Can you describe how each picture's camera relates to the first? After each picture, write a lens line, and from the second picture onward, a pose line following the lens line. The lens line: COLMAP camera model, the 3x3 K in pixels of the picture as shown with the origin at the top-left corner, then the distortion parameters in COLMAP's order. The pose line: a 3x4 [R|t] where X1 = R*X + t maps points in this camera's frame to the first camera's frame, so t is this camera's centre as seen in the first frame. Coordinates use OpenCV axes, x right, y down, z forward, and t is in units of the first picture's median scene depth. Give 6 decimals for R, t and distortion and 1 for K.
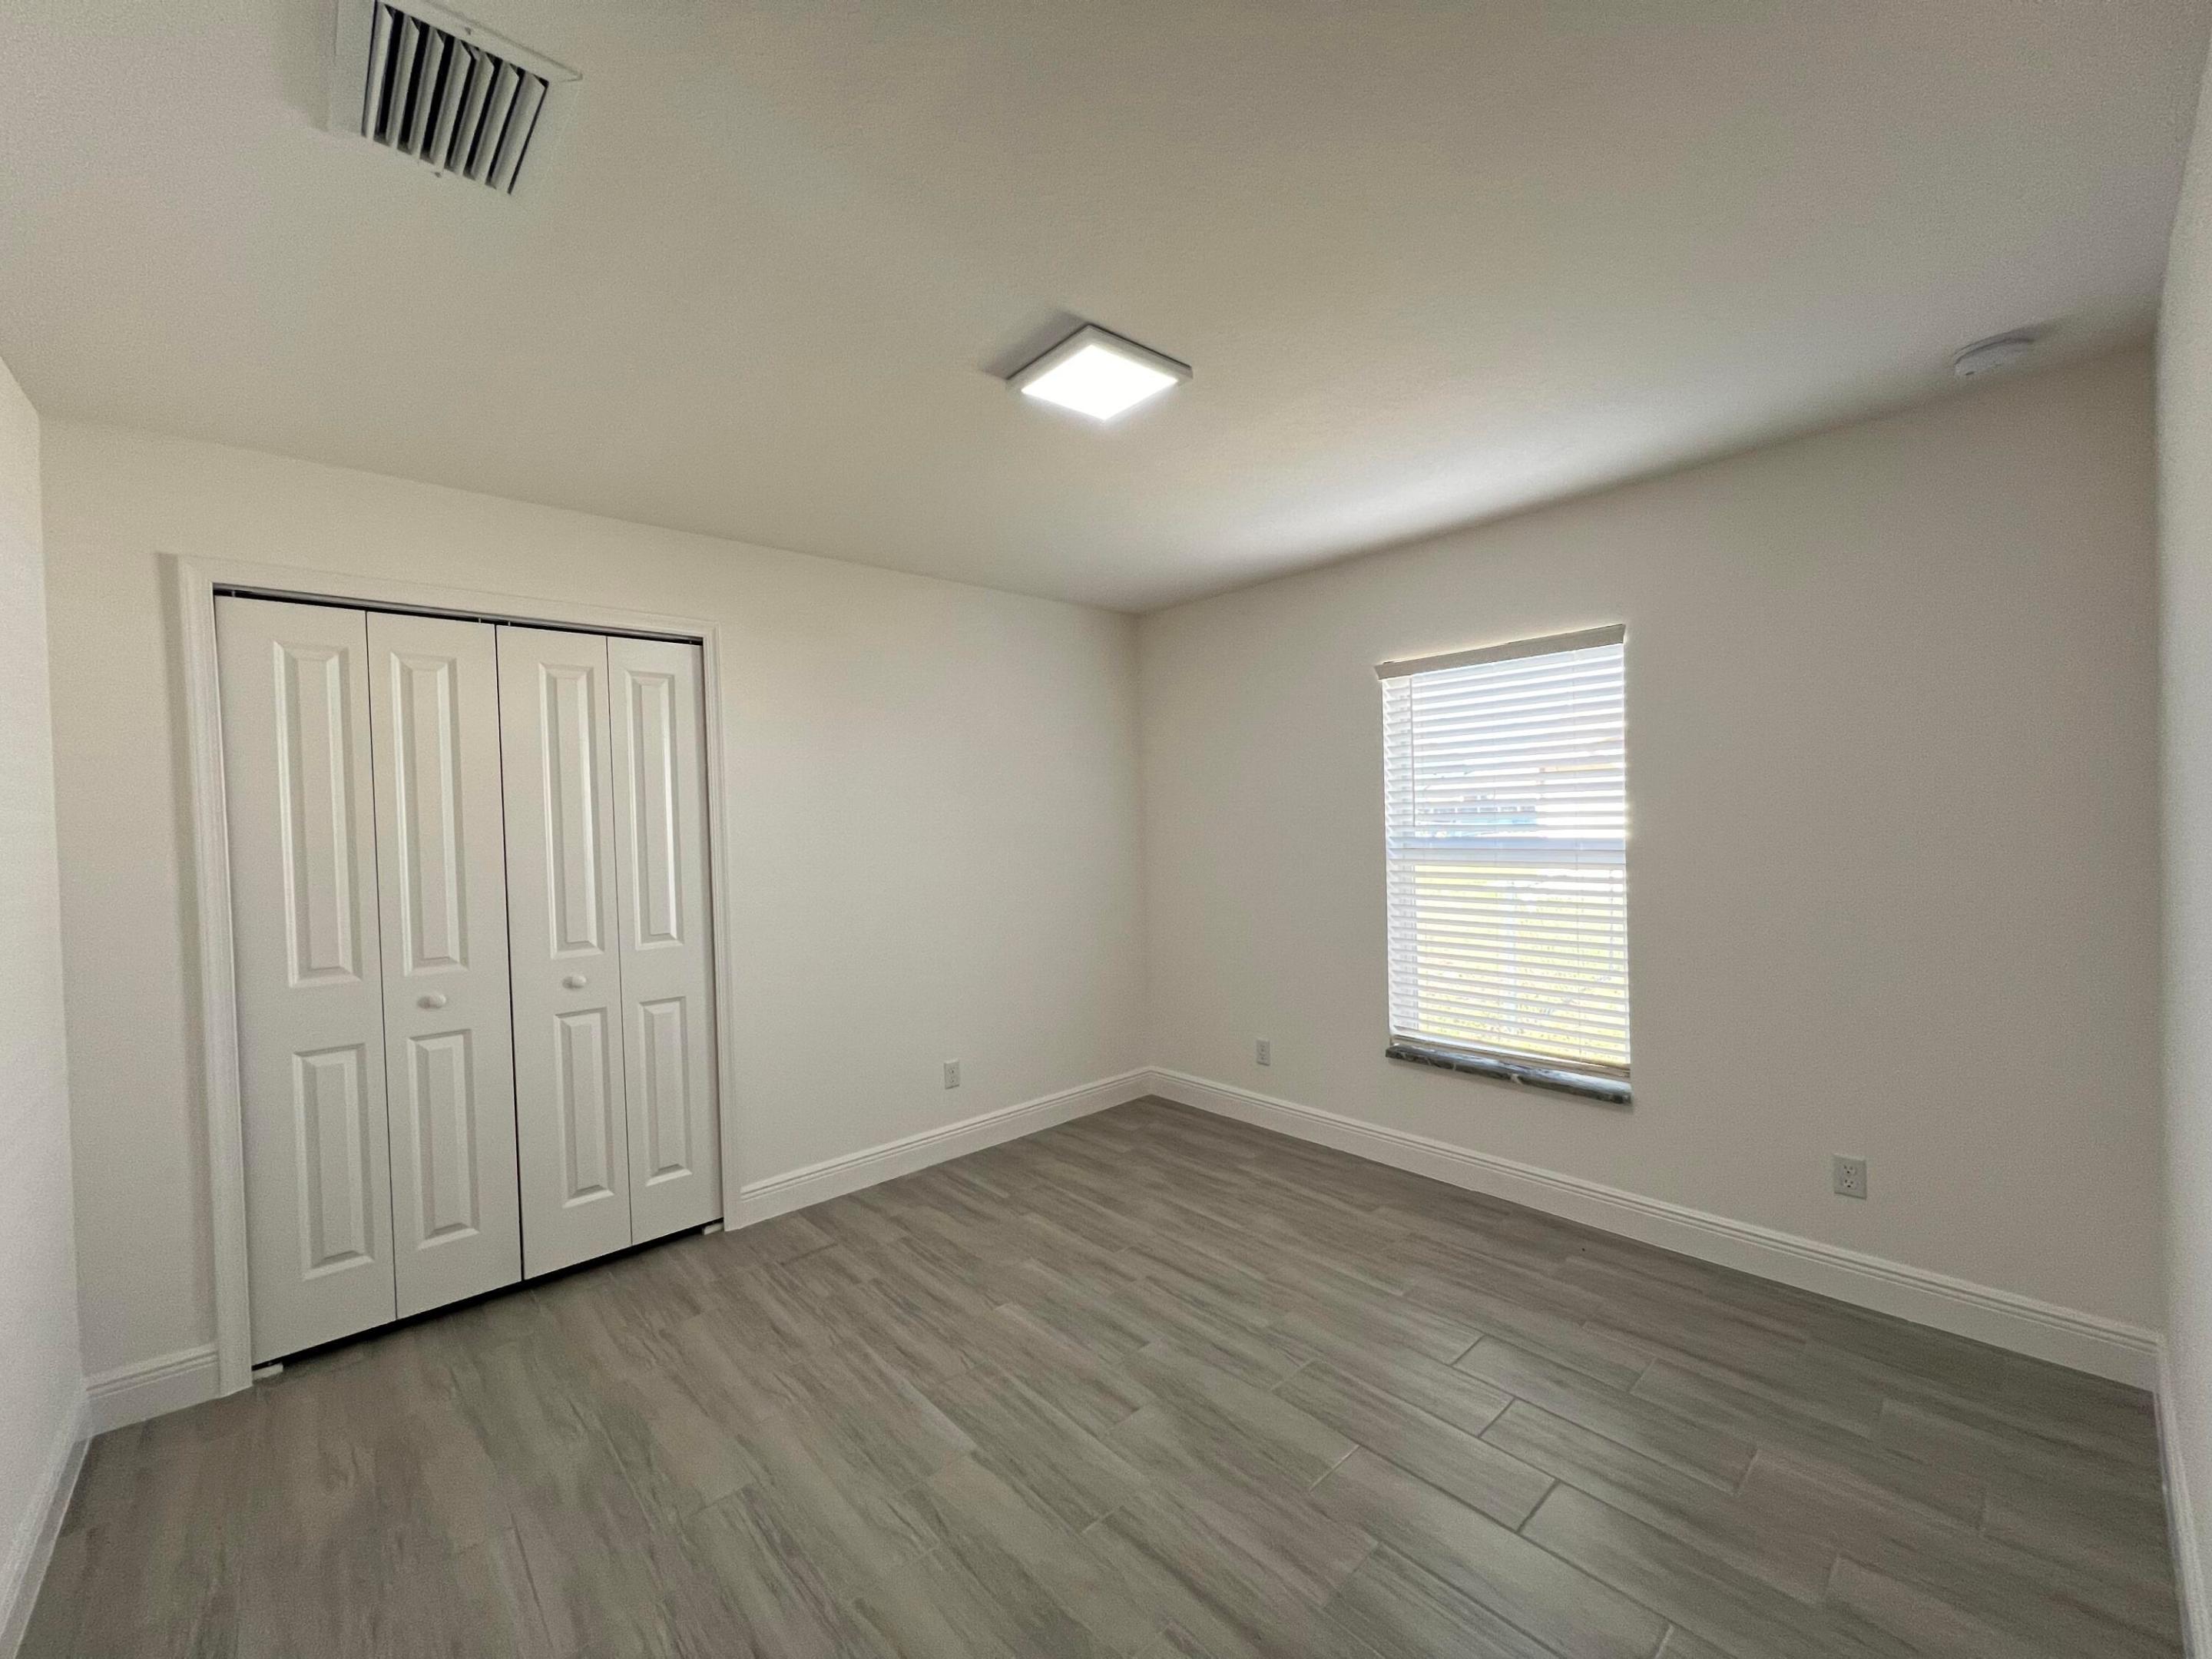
lens RADIAL K [[885.3, 0, 1099.0], [0, 885.3, 832.5], [0, 0, 1]] dist [0.002450, -0.000820]
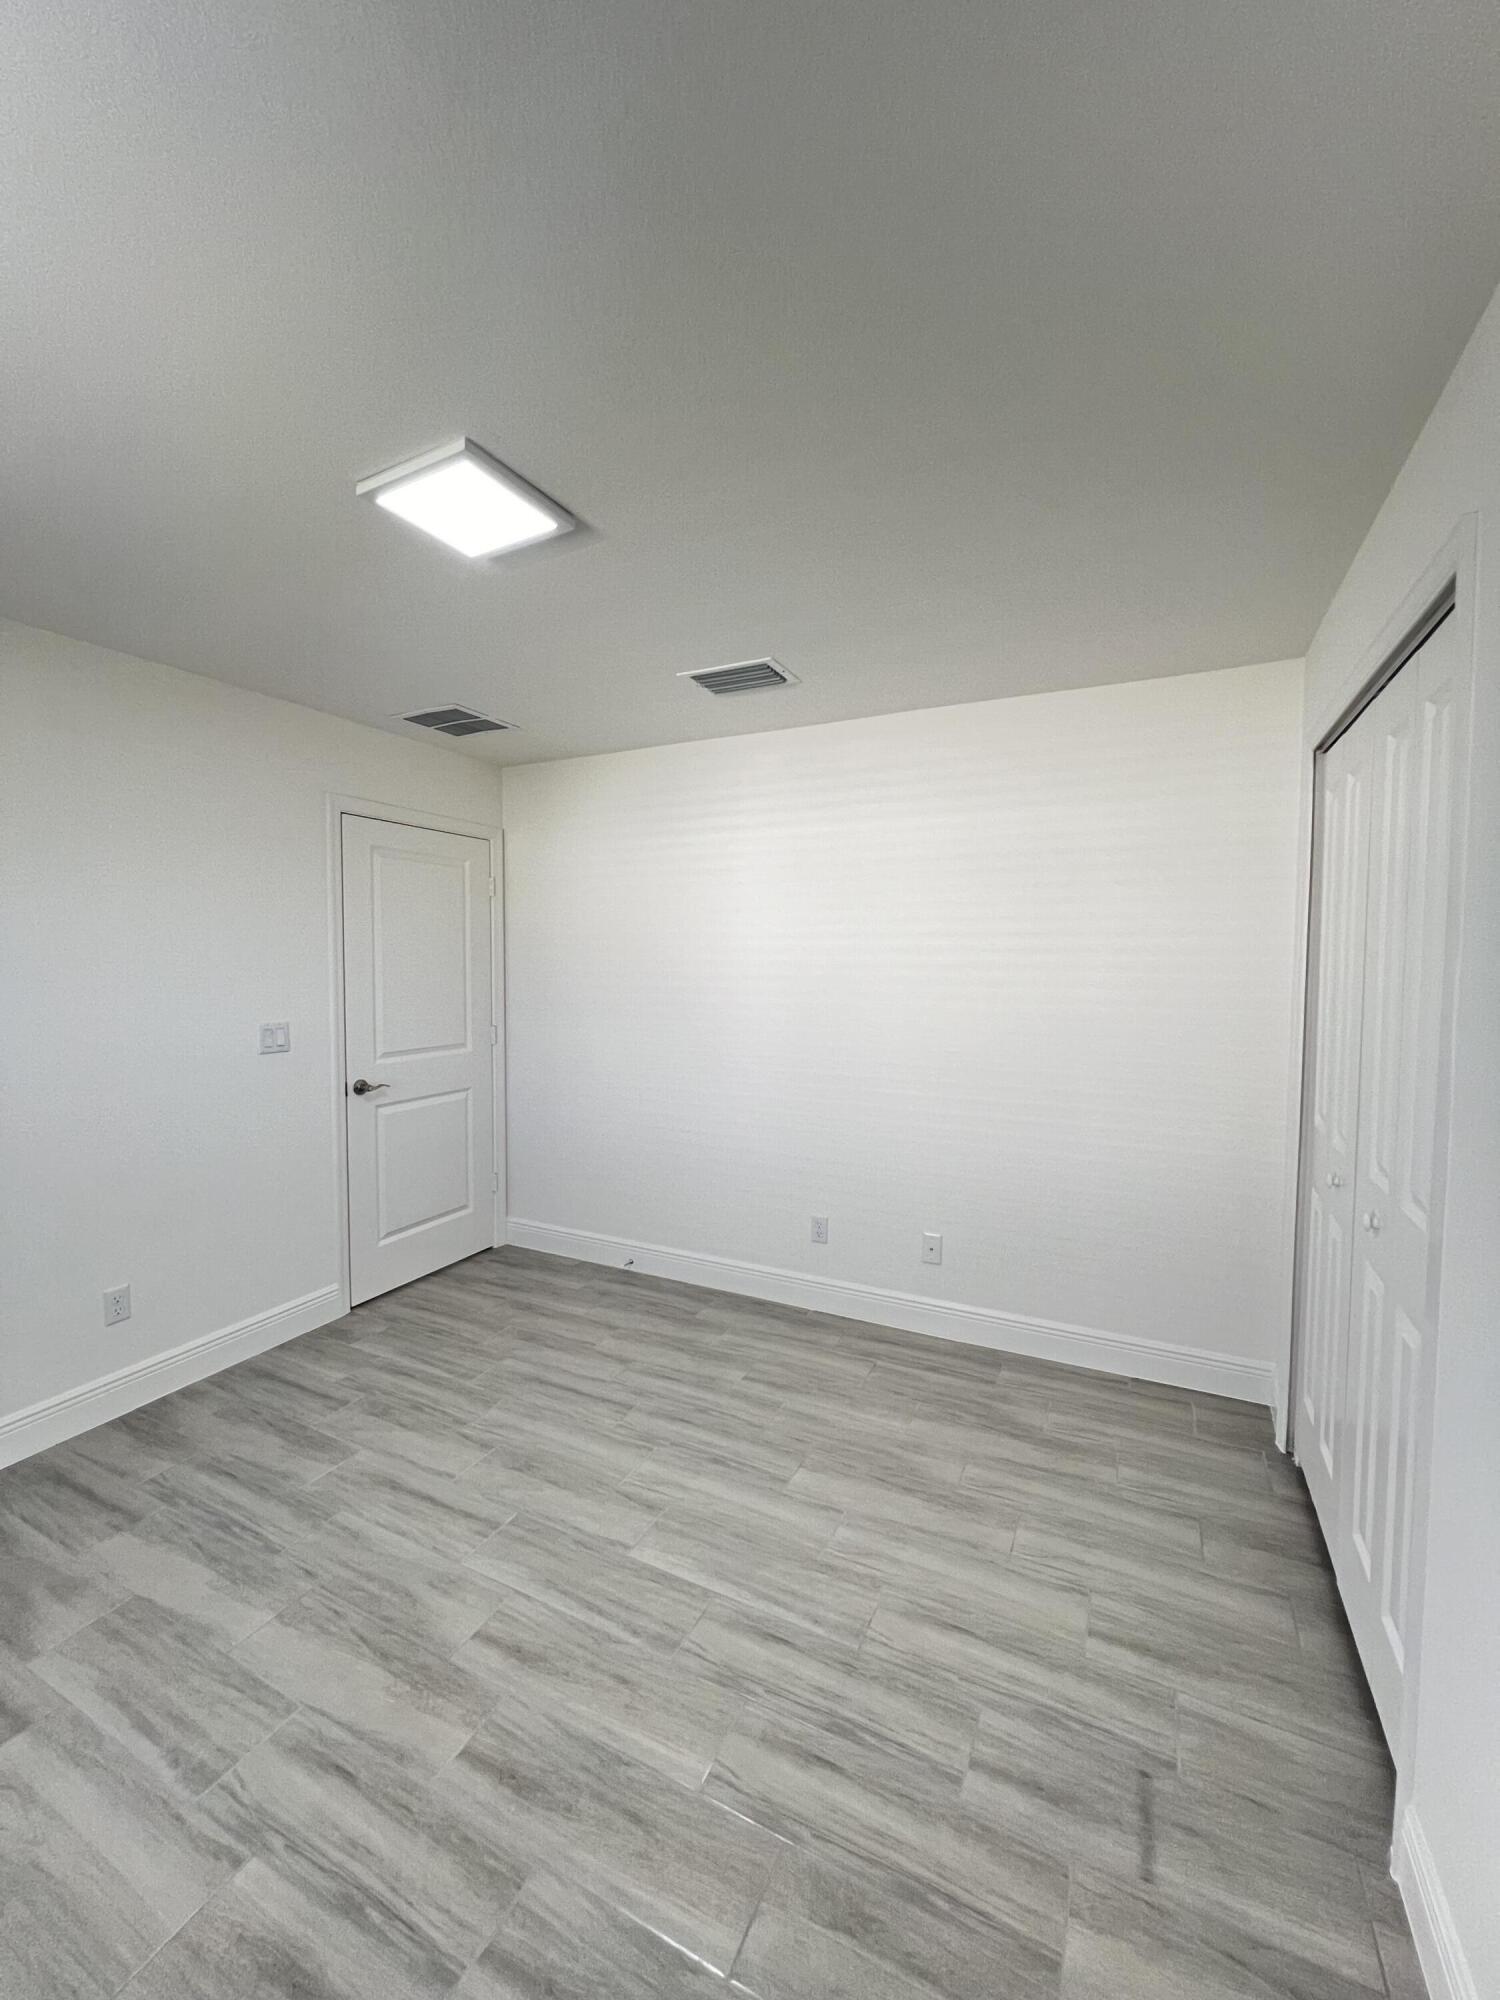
lens RADIAL K [[800.5, 0, 734.6], [0, 800.5, 1009.9], [0, 0, 1]] dist [0.002450, -0.000820]
pose [[-0.934169, 0.044400, -0.354059, 0.053966], [0.015945, 0.996431, 0.082886, -0.049499], [0.356475, 0.071785, -0.931543, 1.752856]]
